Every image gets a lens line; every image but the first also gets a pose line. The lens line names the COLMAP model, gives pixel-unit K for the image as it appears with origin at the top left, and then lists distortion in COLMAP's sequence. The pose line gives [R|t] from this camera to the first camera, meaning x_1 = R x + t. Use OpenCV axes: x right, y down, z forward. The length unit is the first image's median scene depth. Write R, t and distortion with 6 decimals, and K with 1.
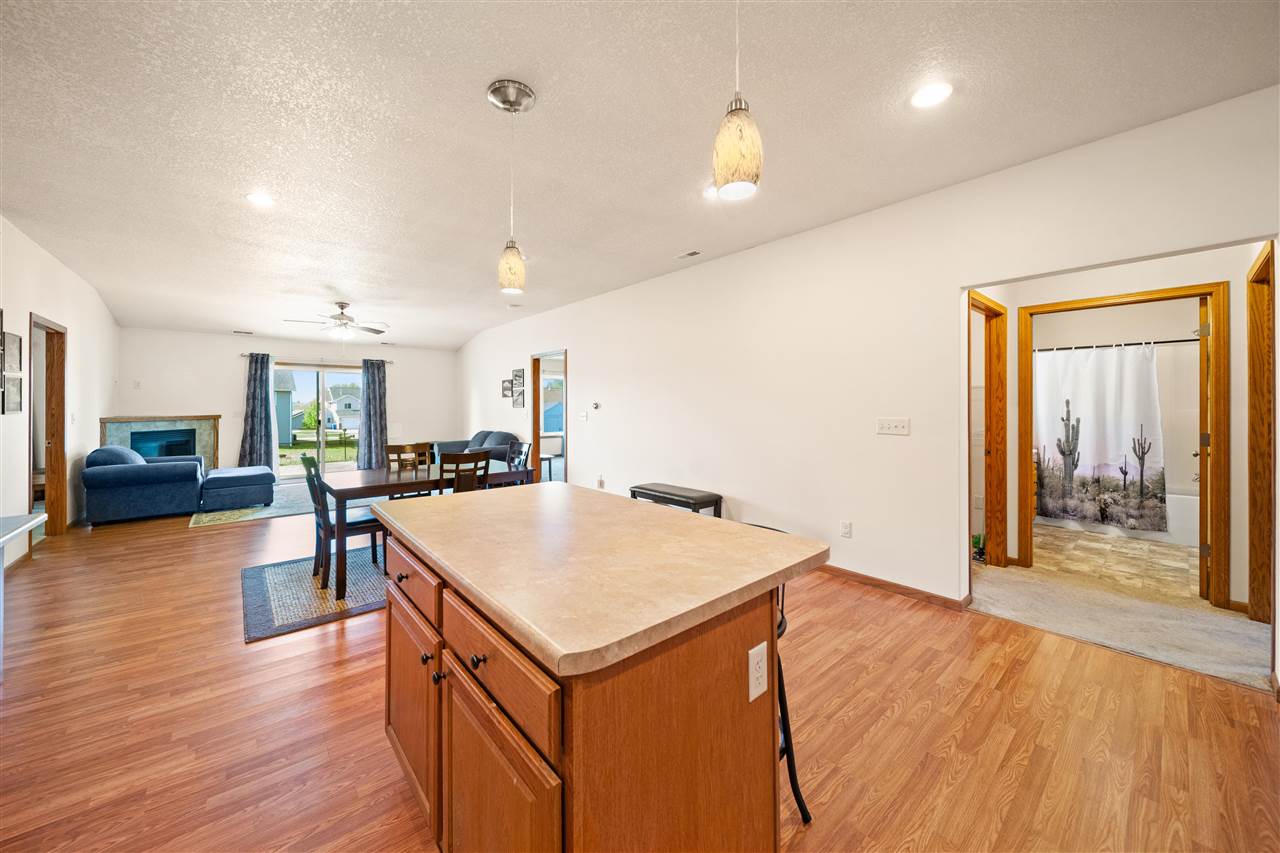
lens RADIAL K [[455.5, 0, 626.5], [0, 455.5, 402.5], [0, 0, 1]] dist [0.003184, -0.002385]
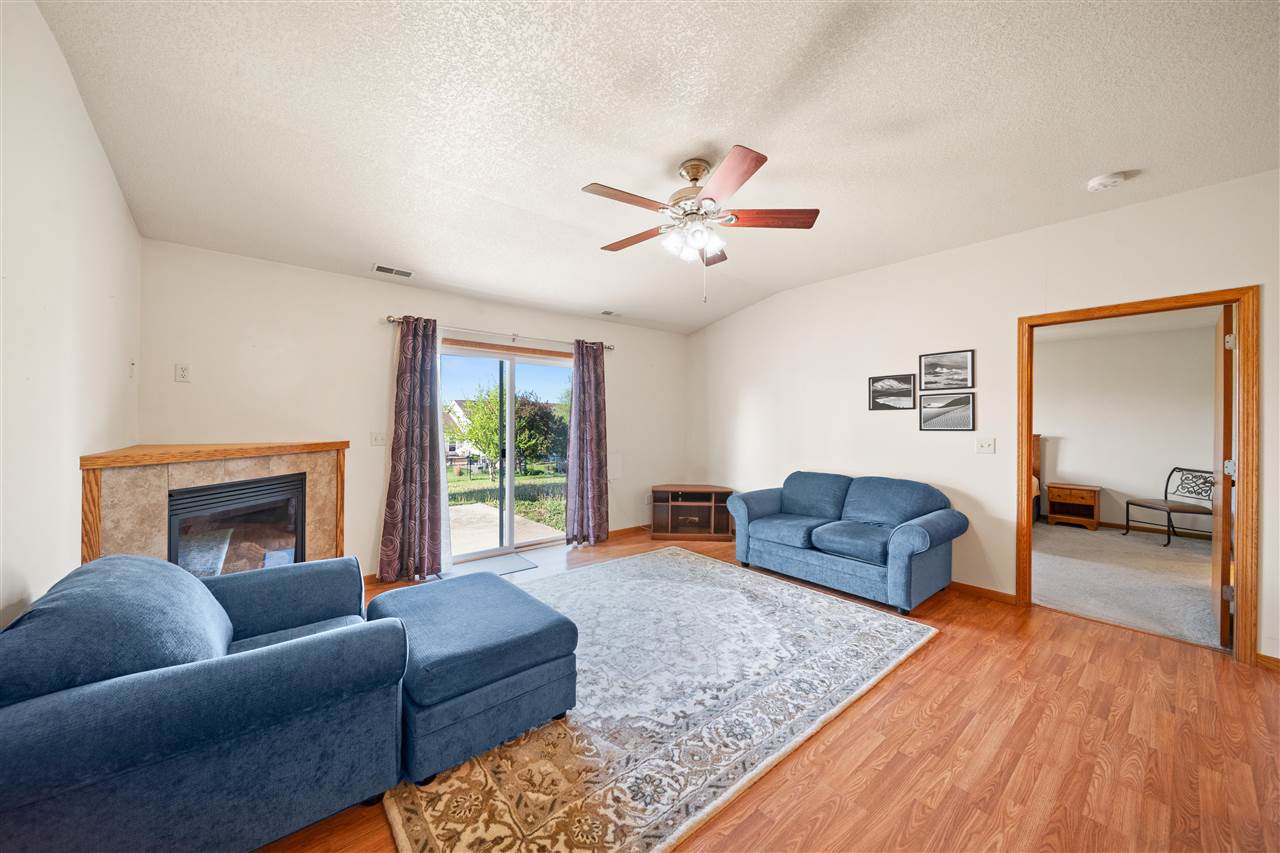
lens RADIAL K [[455.5, 0, 621.6], [0, 455.5, 422.3], [0, 0, 1]] dist [0.003184, -0.002385]
pose [[0.998981, 0.008331, -0.044366, -0.901039], [-0.008287, 0.999965, 0.001164, 0.006352], [0.044374, -0.000795, 0.999015, 0.825610]]
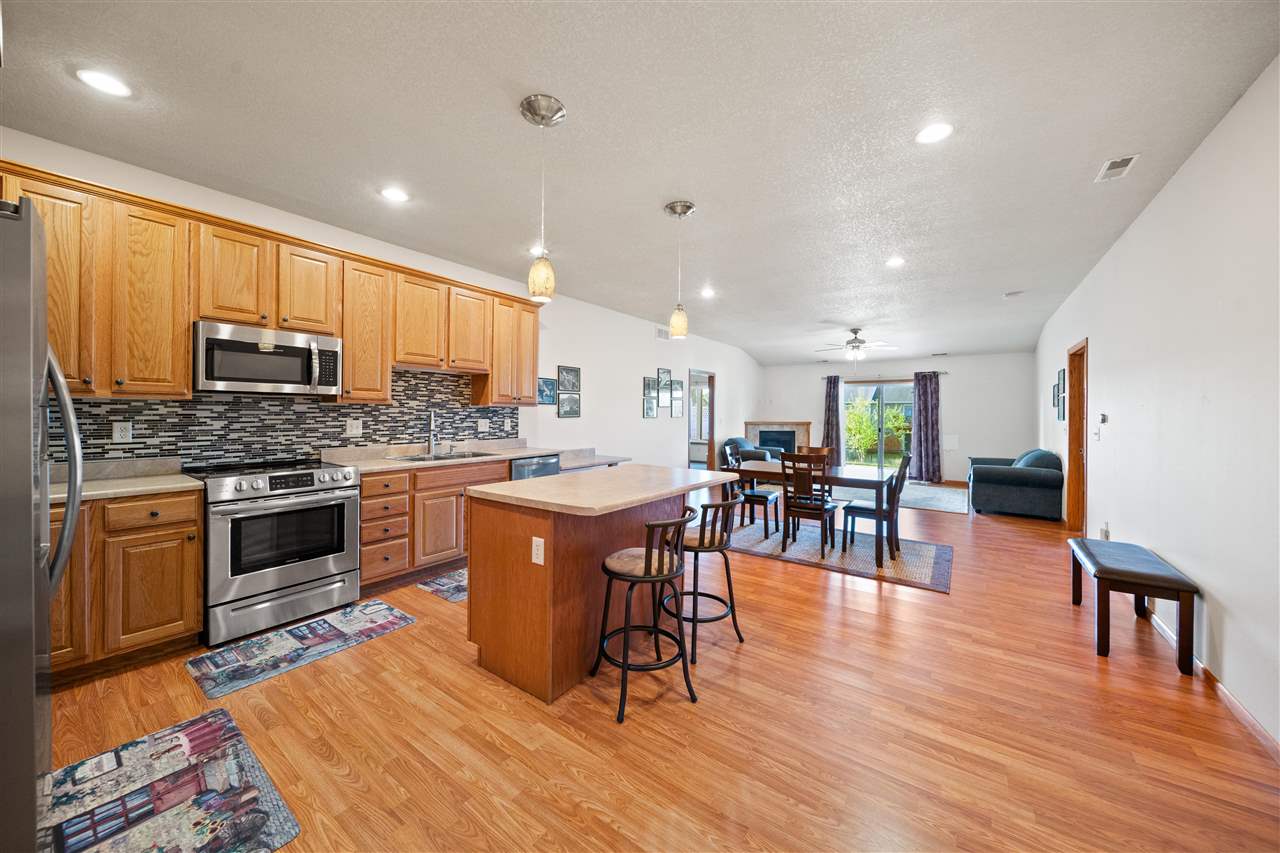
lens RADIAL K [[455.5, 0, 632.2], [0, 455.5, 414.8], [0, 0, 1]] dist [0.003184, -0.002385]
pose [[0.236283, 0.005694, -0.971668, 0.519481], [-0.006019, 0.999972, 0.004396, 0.003430], [0.971666, 0.004810, 0.236311, 0.218016]]
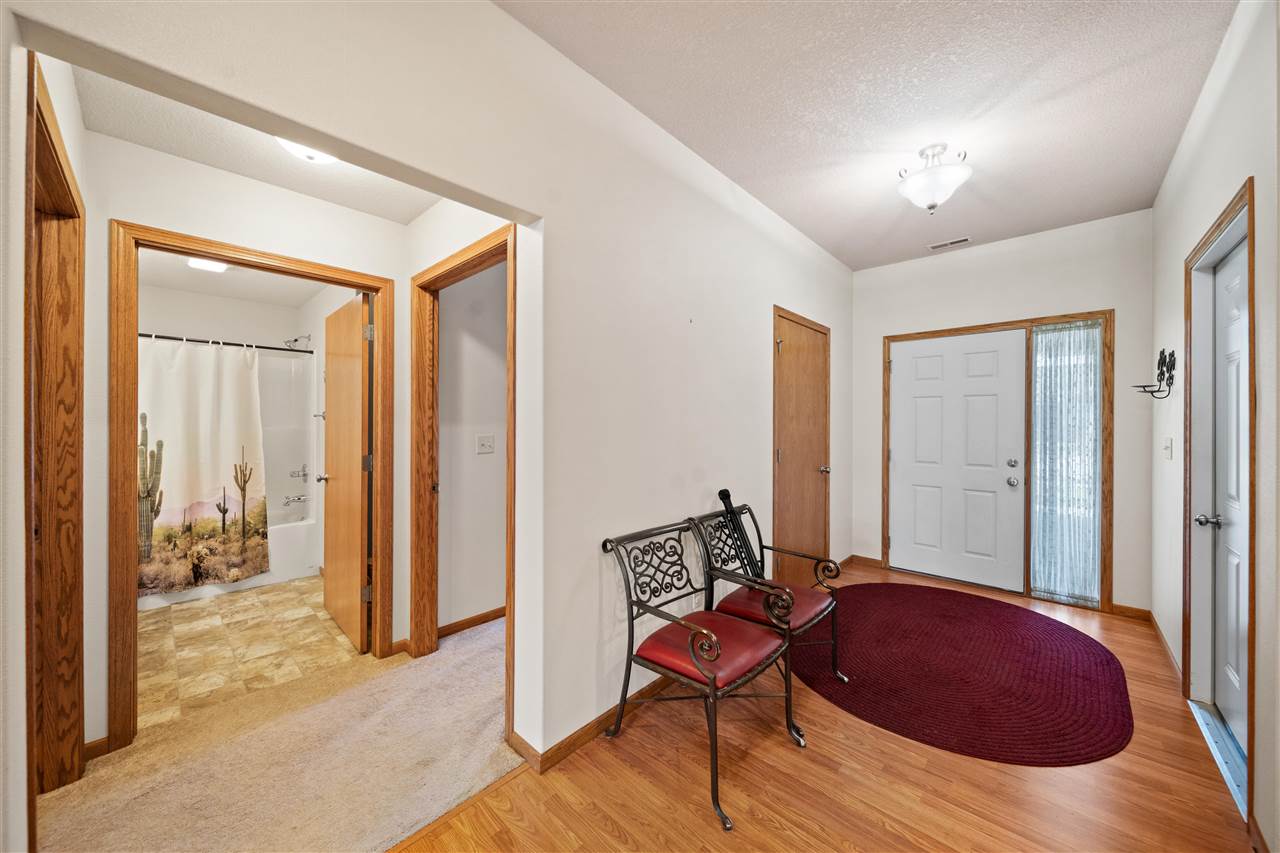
lens RADIAL K [[455.5, 0, 634.6], [0, 455.5, 425.1], [0, 0, 1]] dist [0.003184, -0.002385]
pose [[-0.119443, -0.003614, 0.992835, 0.247401], [-0.007779, 0.999966, 0.002704, 0.003829], [-0.992811, -0.007400, -0.119467, 0.399017]]
